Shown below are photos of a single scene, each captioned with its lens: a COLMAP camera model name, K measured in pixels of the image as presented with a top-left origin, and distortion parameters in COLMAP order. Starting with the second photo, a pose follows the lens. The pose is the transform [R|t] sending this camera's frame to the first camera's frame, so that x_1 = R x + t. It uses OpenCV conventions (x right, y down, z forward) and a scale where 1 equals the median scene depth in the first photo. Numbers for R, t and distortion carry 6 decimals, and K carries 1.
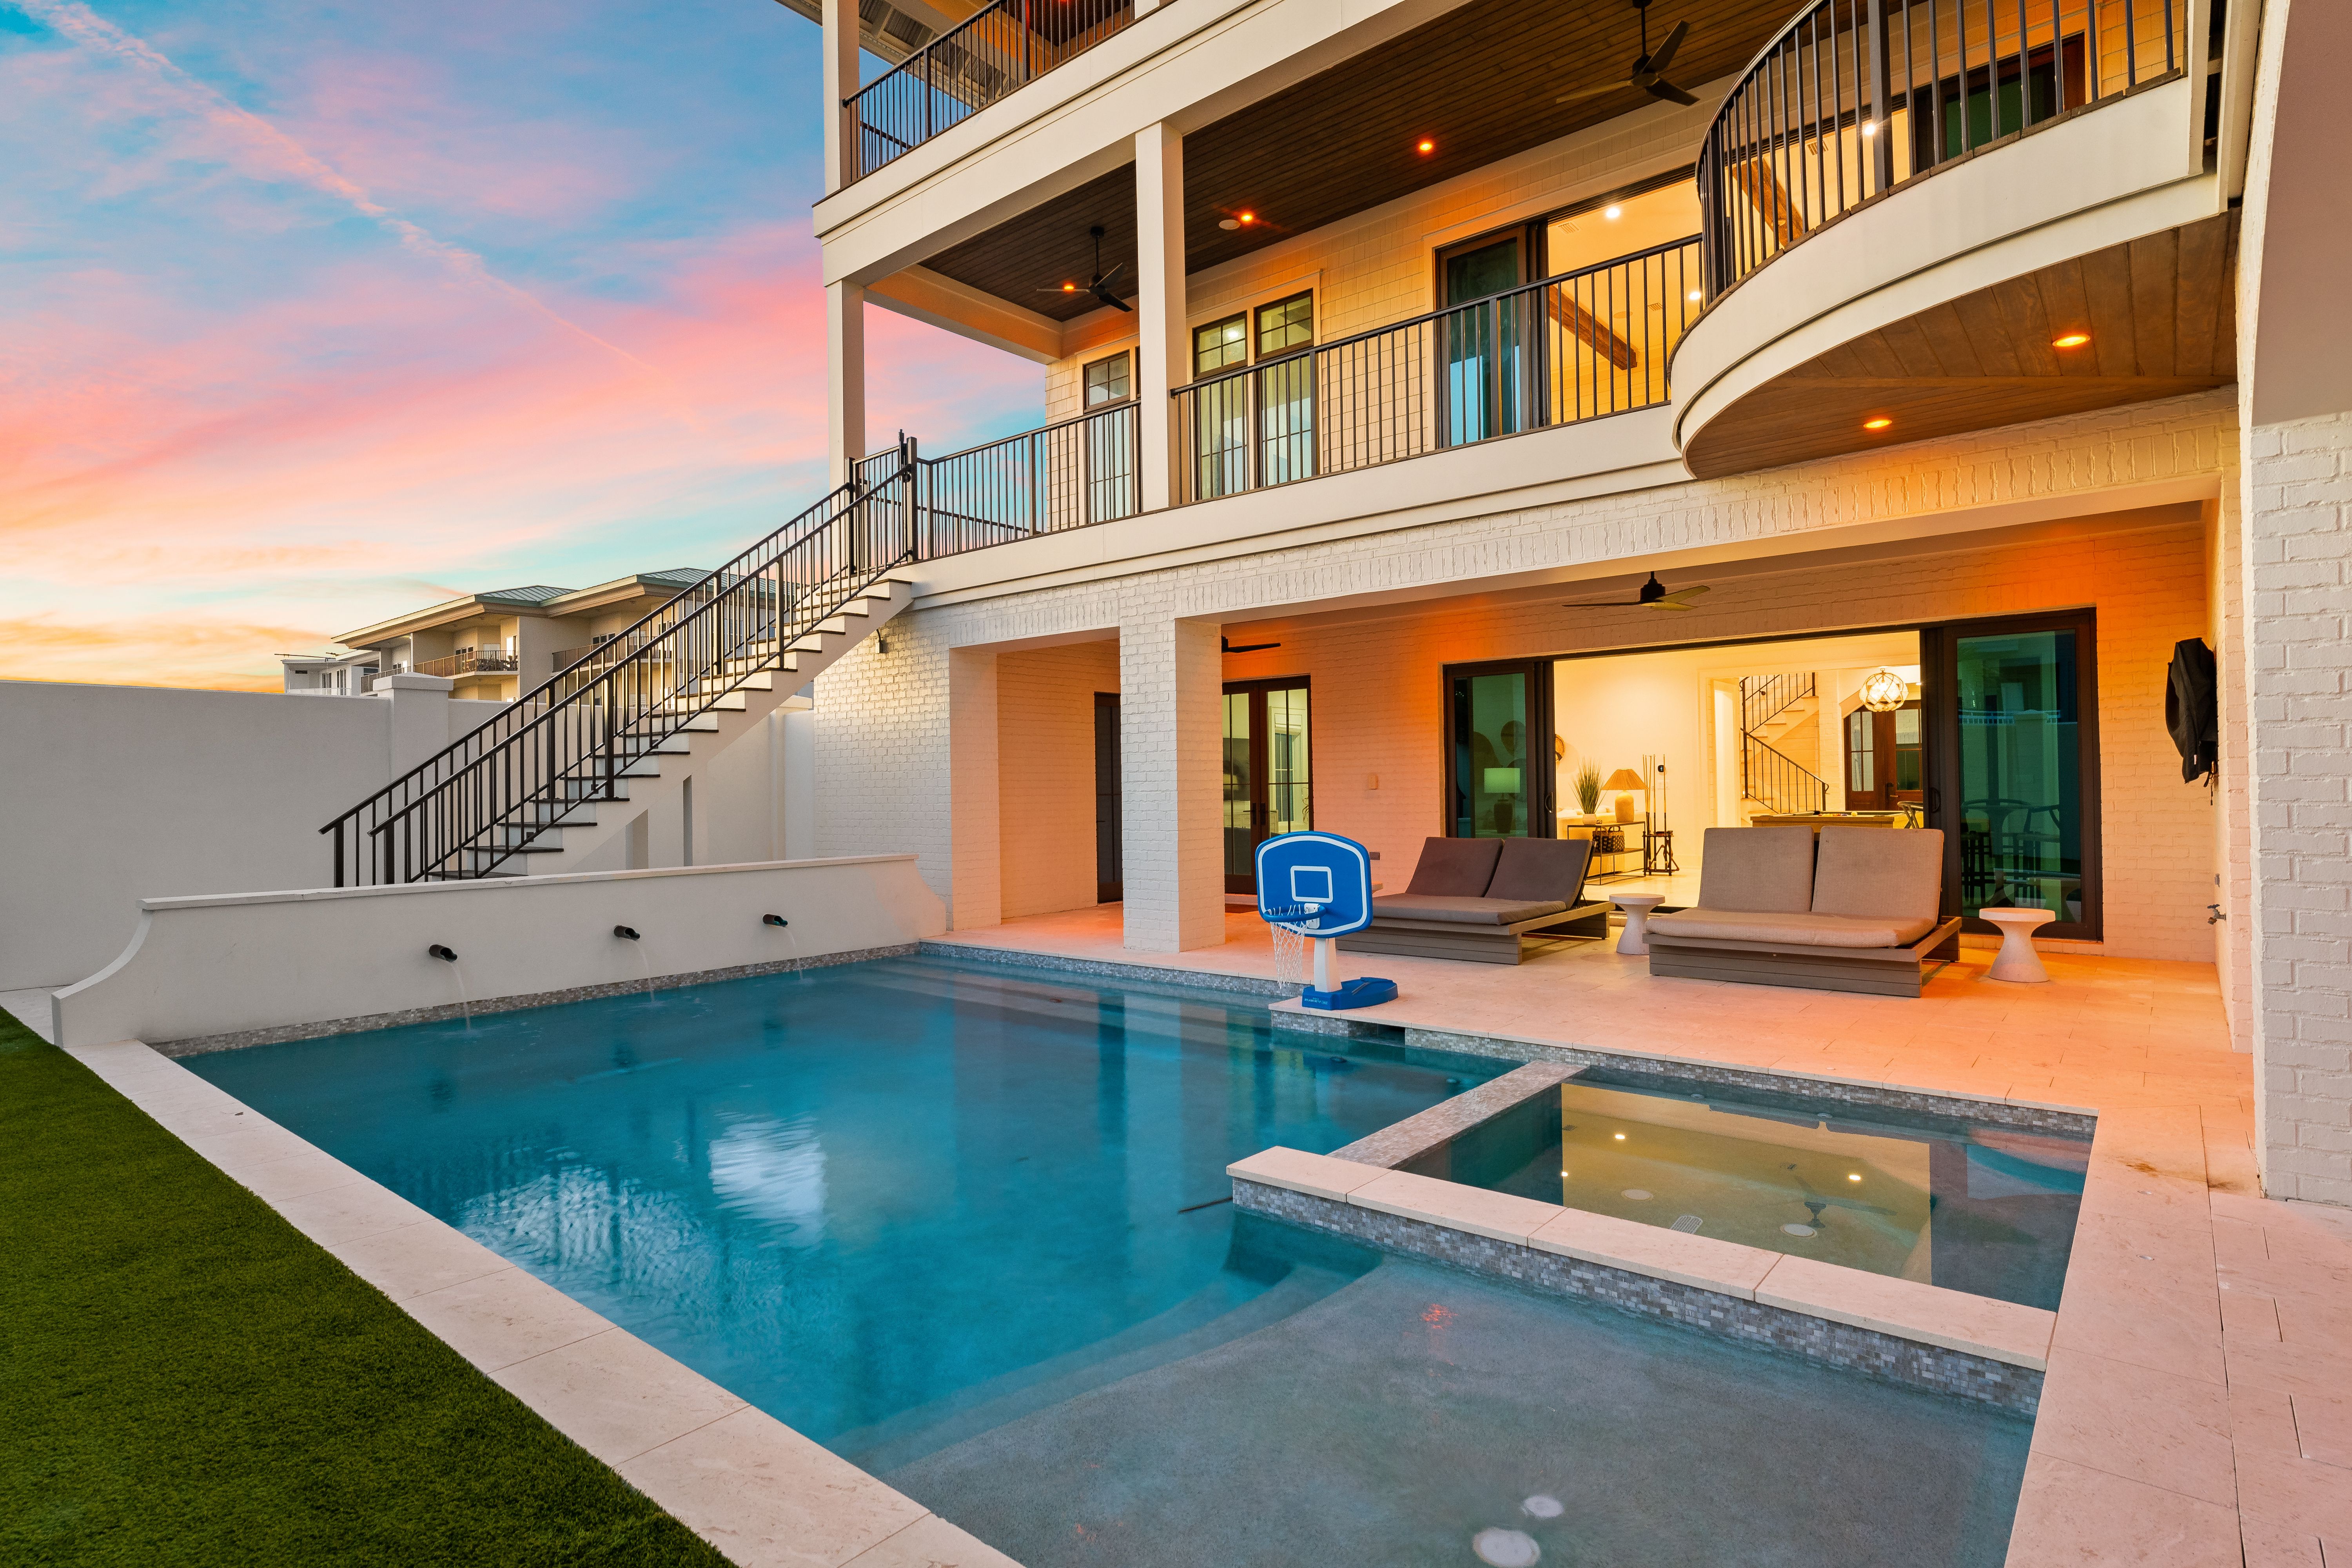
lens RADIAL K [[1211.0, 0, 1176.0], [0, 1211.0, 784.0], [0, 0, 1]] dist [0.000394, -0.000007]
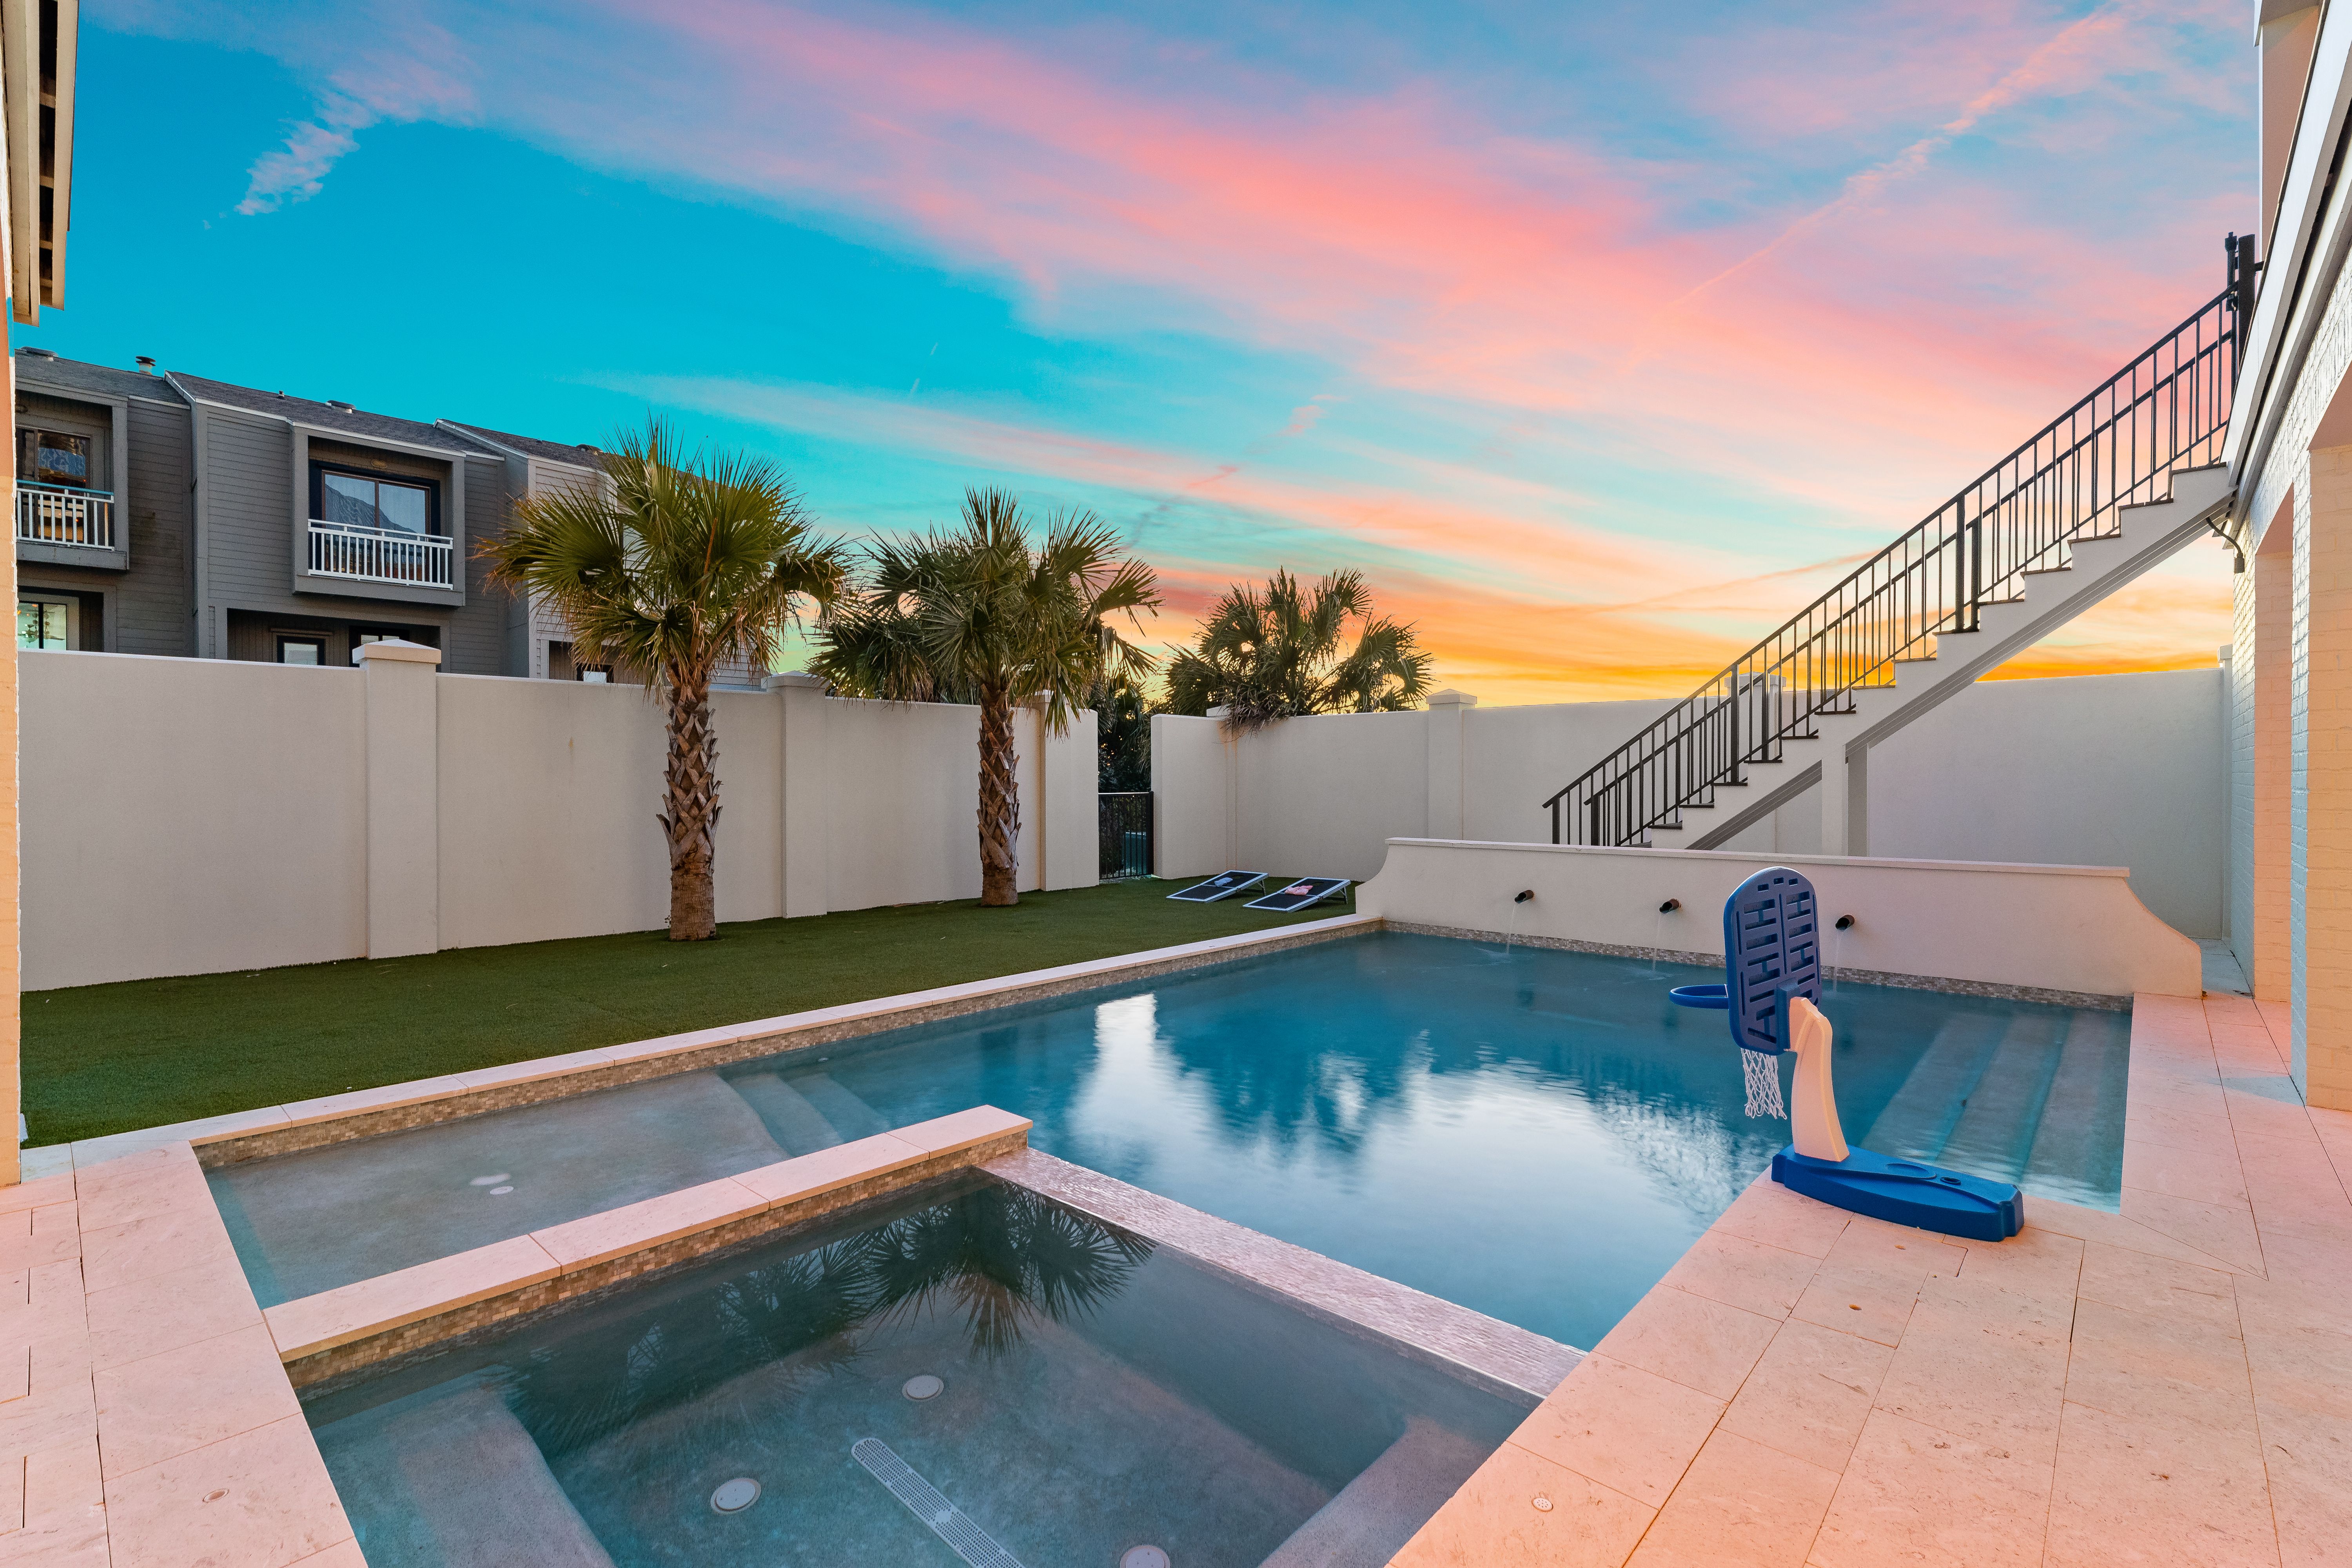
lens RADIAL K [[1030.4, 0, 1176.0], [0, 1030.4, 784.0], [0, 0, 1]] dist [-0.000062, 0.000029]
pose [[-0.050943, 0.017775, -0.998543, 0.525521], [0.007184, 0.999822, 0.017432, -0.009331], [0.998676, -0.006285, -0.051061, 0.616515]]
